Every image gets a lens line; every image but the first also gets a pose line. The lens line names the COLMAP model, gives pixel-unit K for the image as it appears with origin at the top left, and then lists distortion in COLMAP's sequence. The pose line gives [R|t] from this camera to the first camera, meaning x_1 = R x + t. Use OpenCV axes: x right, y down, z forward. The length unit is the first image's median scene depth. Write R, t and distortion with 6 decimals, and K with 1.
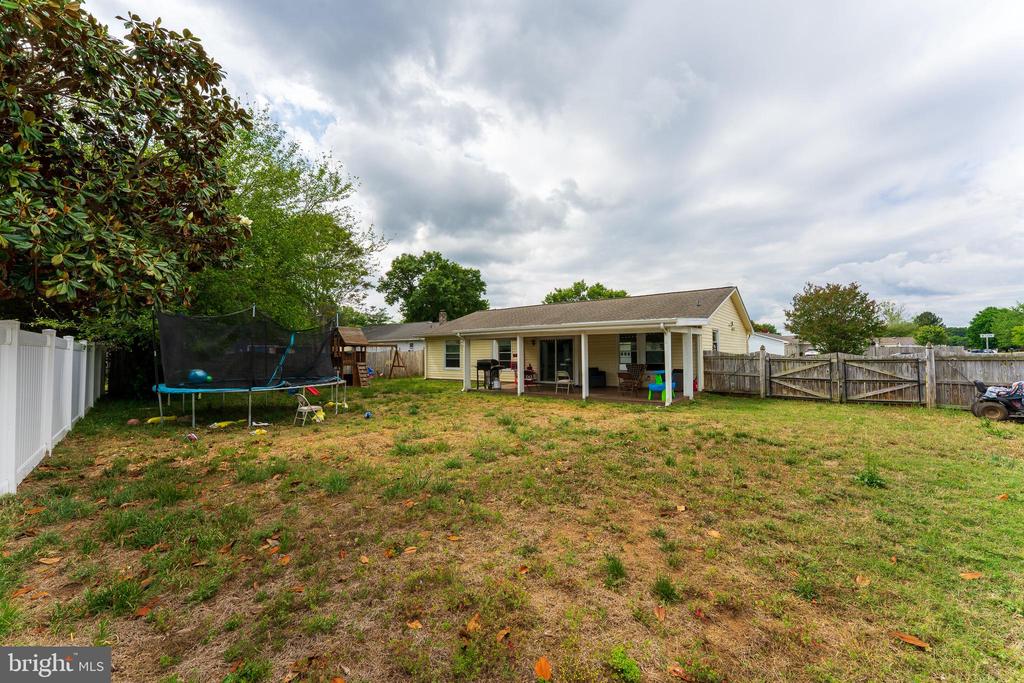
lens RADIAL K [[428.3, 0, 518.1], [0, 428.3, 346.8], [0, 0, 1]] dist [-0.034892, -0.000240]
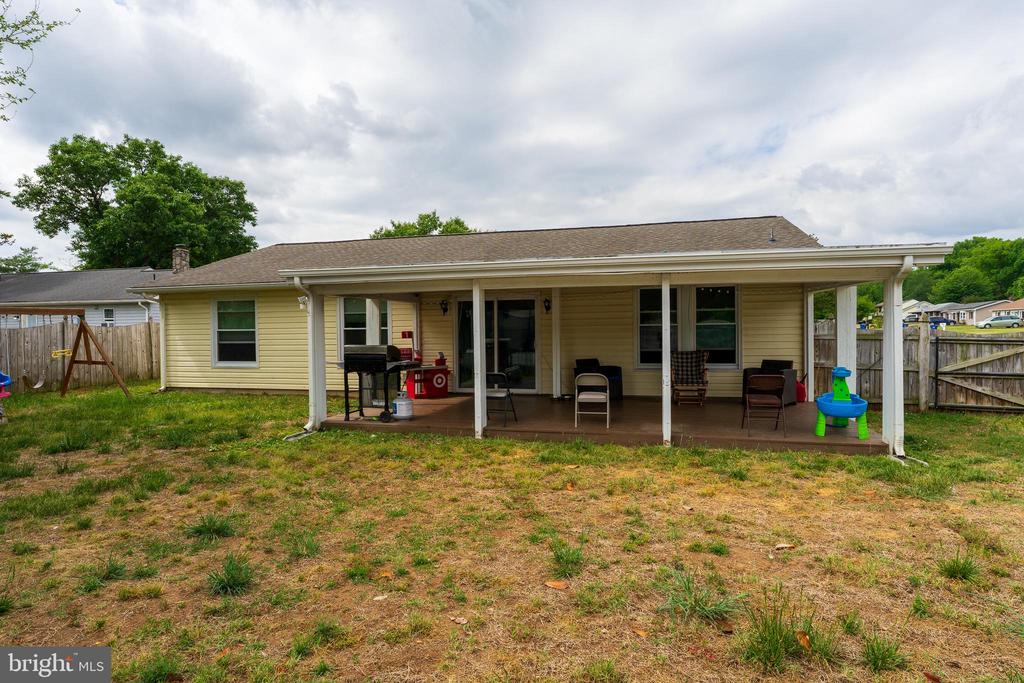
lens RADIAL K [[559.8, 0, 510.3], [0, 559.8, 340.8], [0, 0, 1]] dist [0.006530, -0.003149]
pose [[0.920344, -0.012905, 0.390898, -0.058249], [-0.002513, 0.999240, 0.038905, 0.001460], [-0.391103, -0.036788, 0.919611, 0.169445]]
